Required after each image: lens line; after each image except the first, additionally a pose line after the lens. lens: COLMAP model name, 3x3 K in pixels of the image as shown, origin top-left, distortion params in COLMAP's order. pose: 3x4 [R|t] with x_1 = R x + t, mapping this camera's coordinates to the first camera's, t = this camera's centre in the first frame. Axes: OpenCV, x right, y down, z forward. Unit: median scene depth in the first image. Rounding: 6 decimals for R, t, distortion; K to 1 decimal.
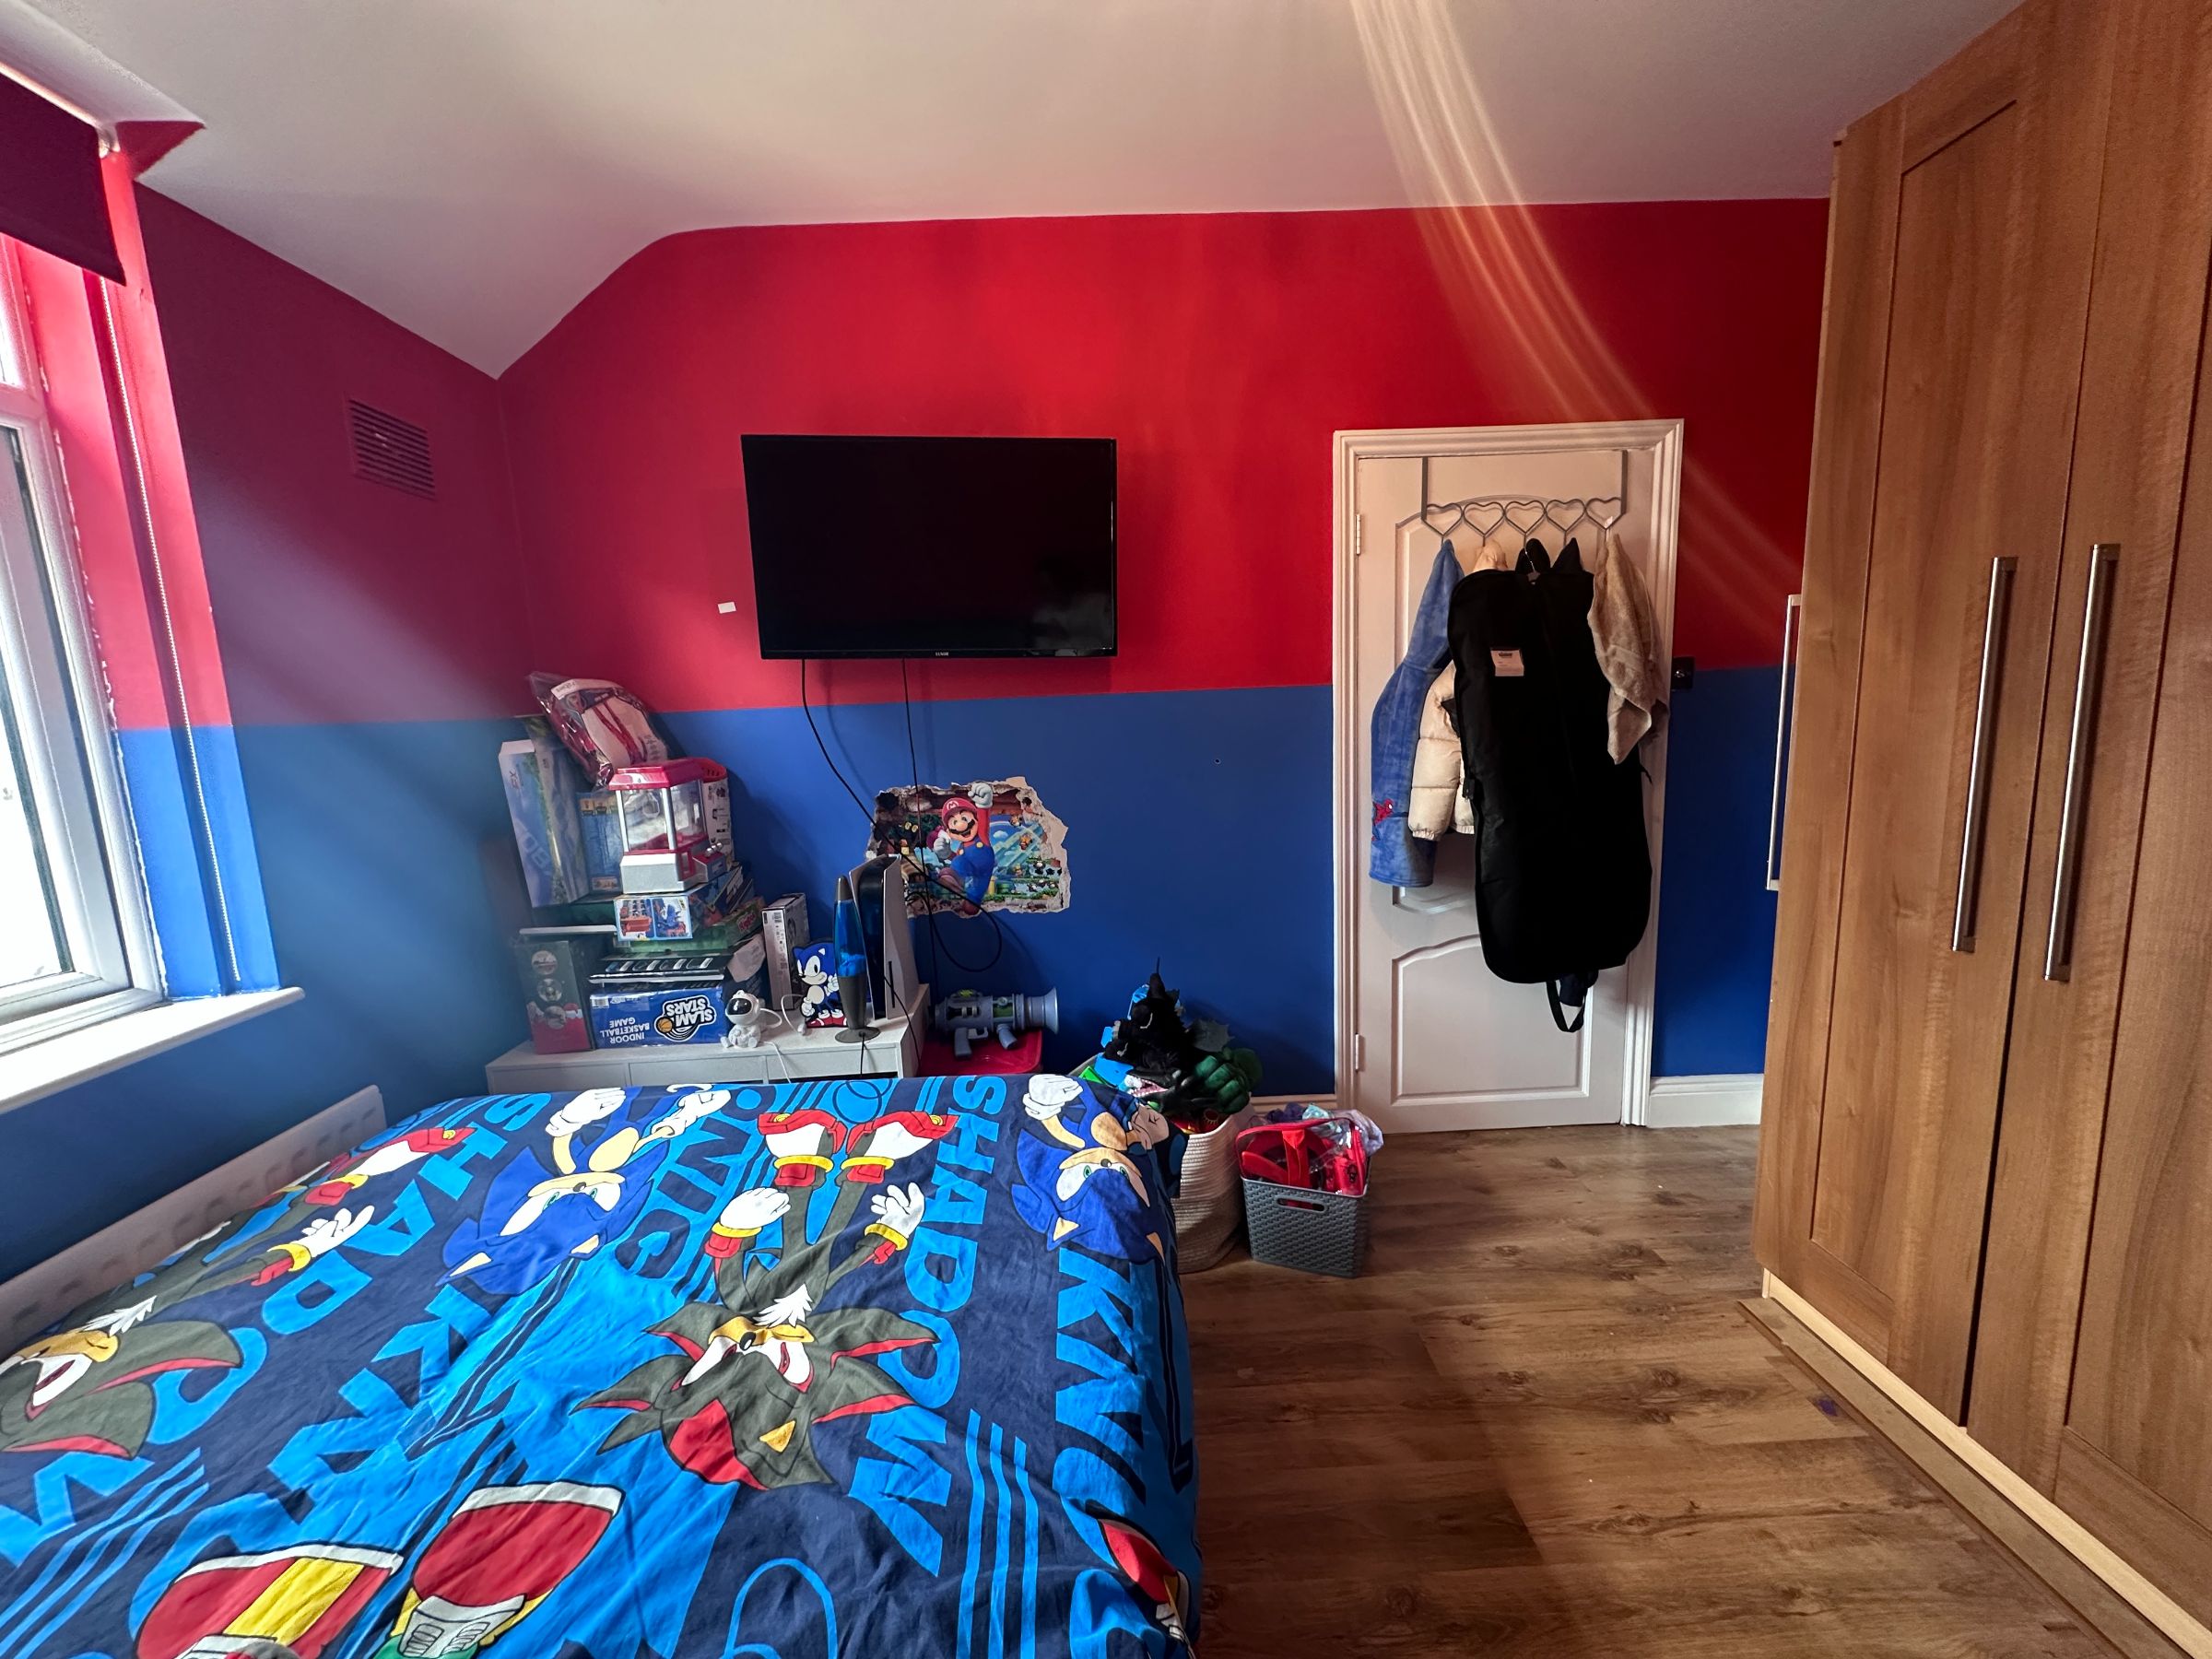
lens RADIAL K [[884.6, 0, 1102.1], [0, 884.6, 829.4], [0, 0, 1]] dist [-0.002590, 0.000748]
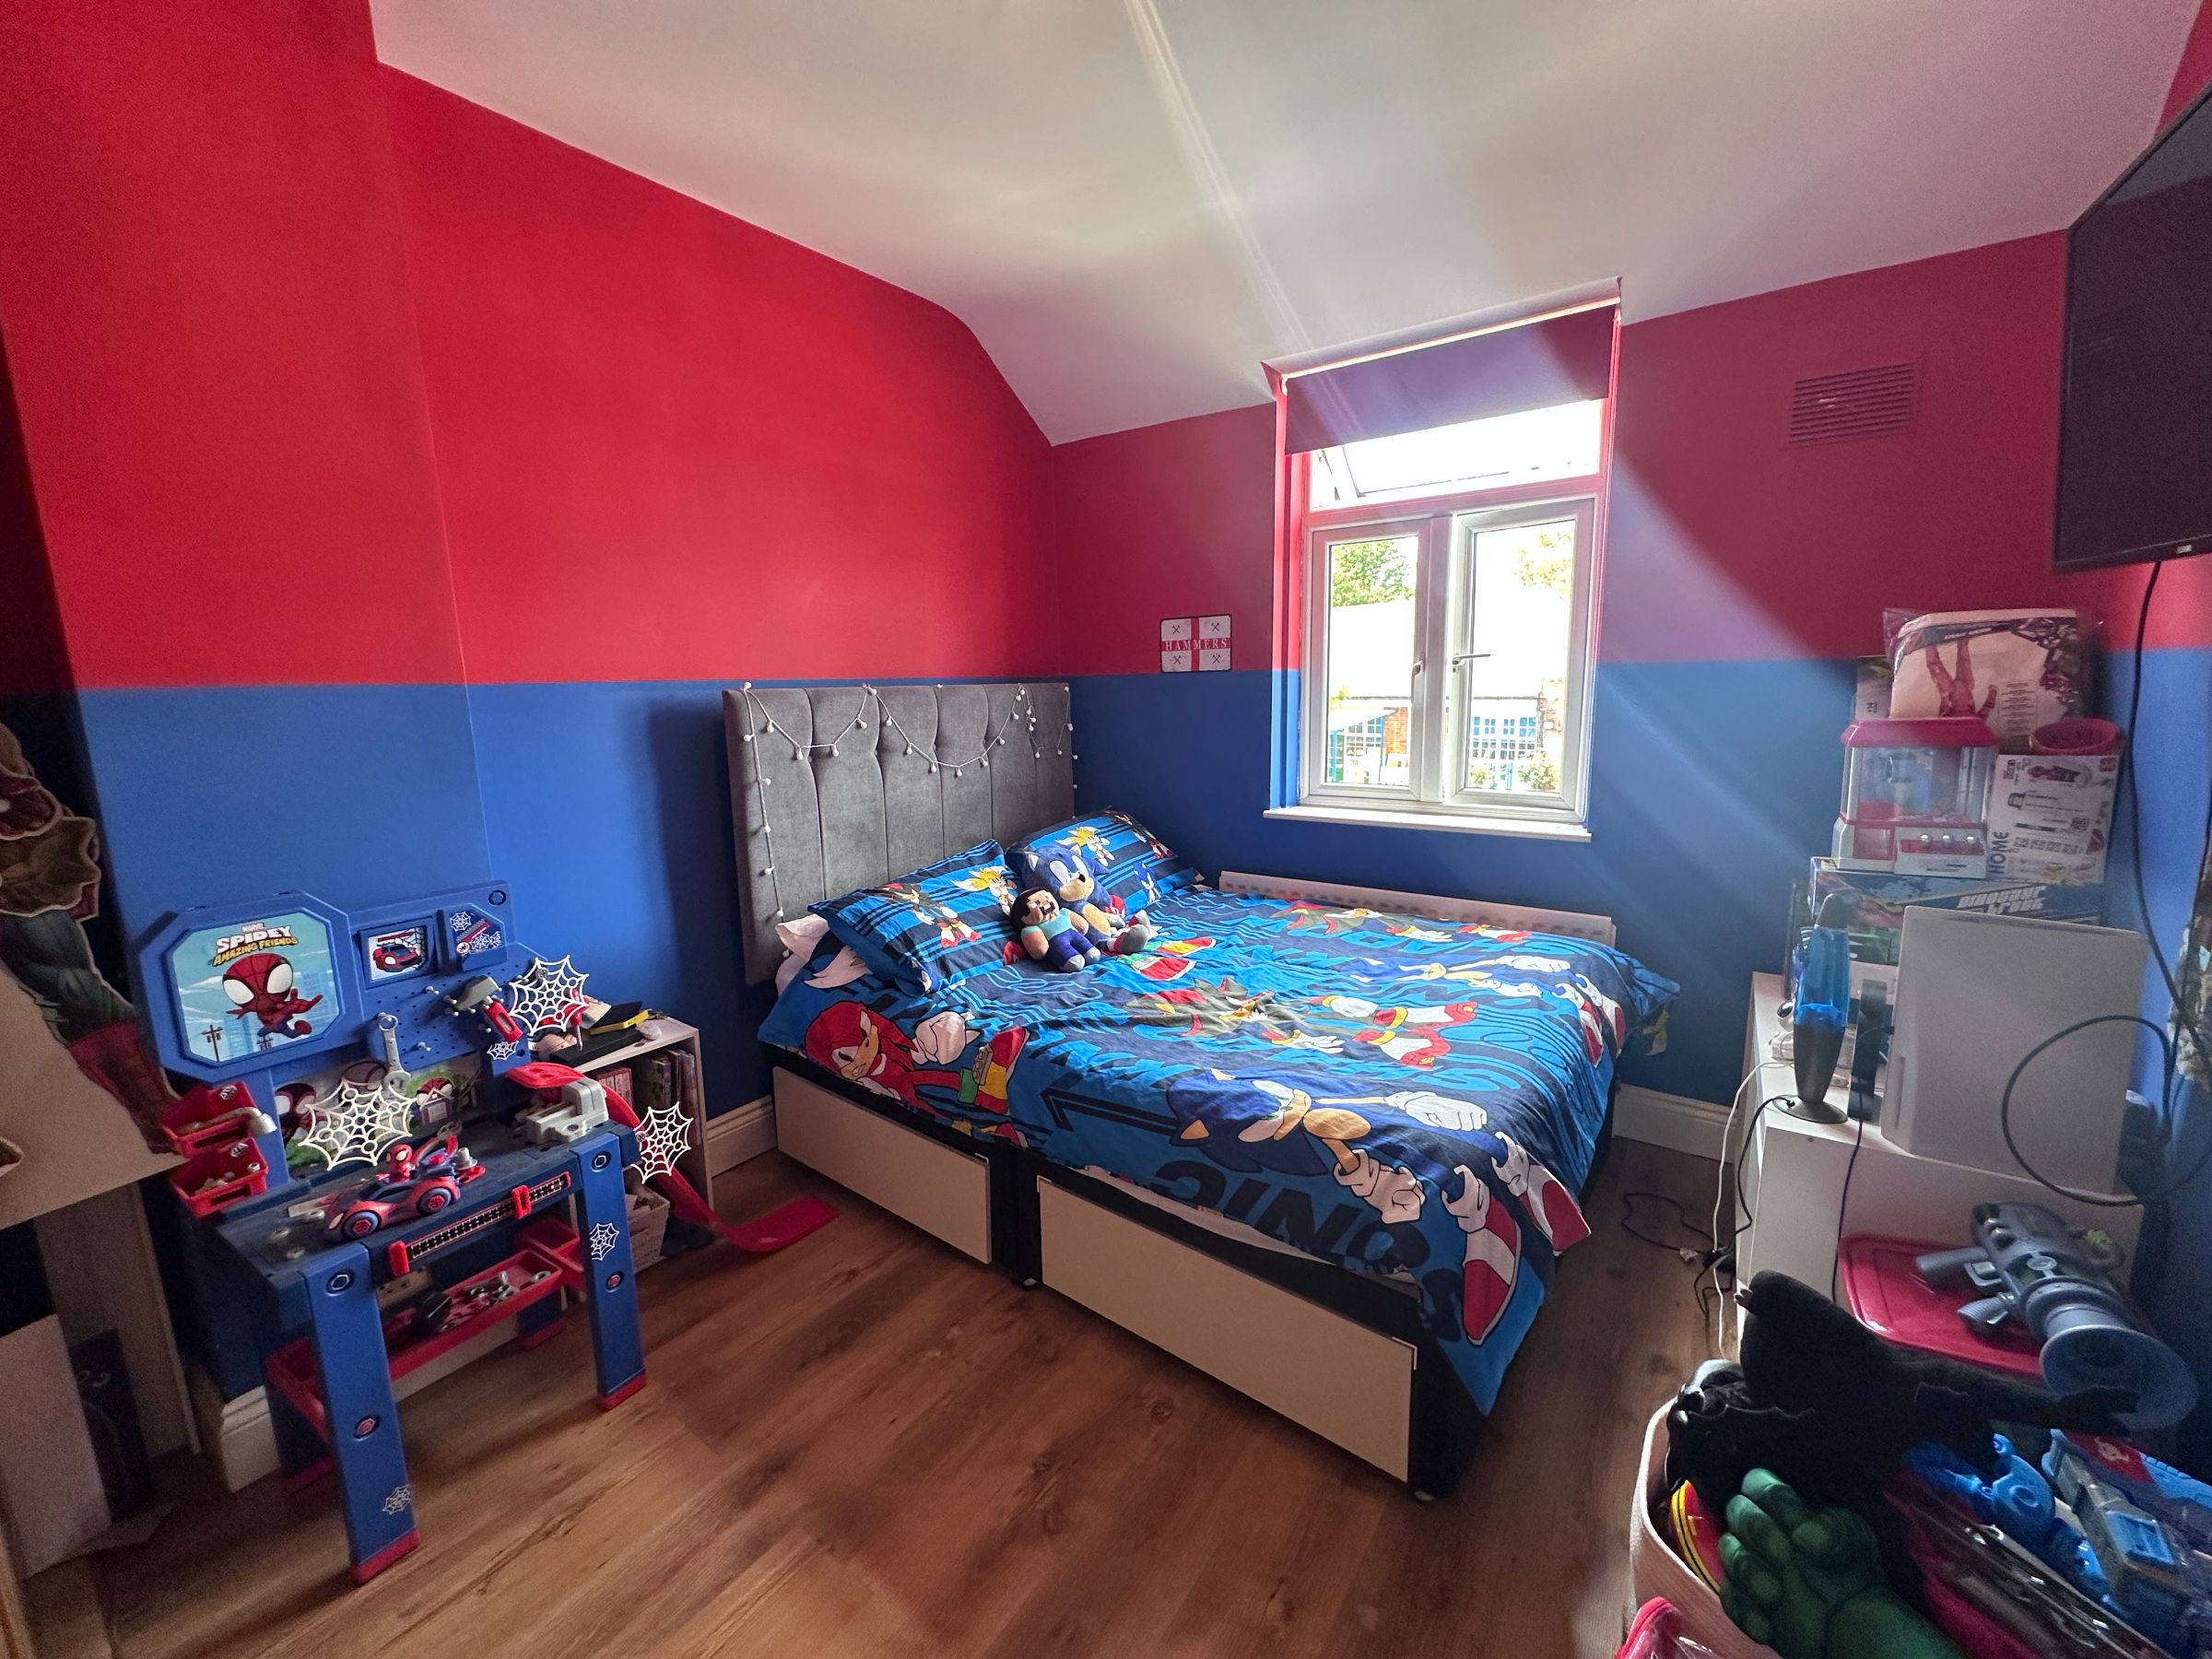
lens RADIAL K [[884.6, 0, 1107.9], [0, 884.6, 833.3], [0, 0, 1]] dist [-0.002590, 0.000748]
pose [[-0.603556, 0.188197, -0.774792, 0.969006], [-0.070616, 0.955308, 0.287054, -0.251881], [0.794188, 0.227966, -0.563292, 1.453547]]
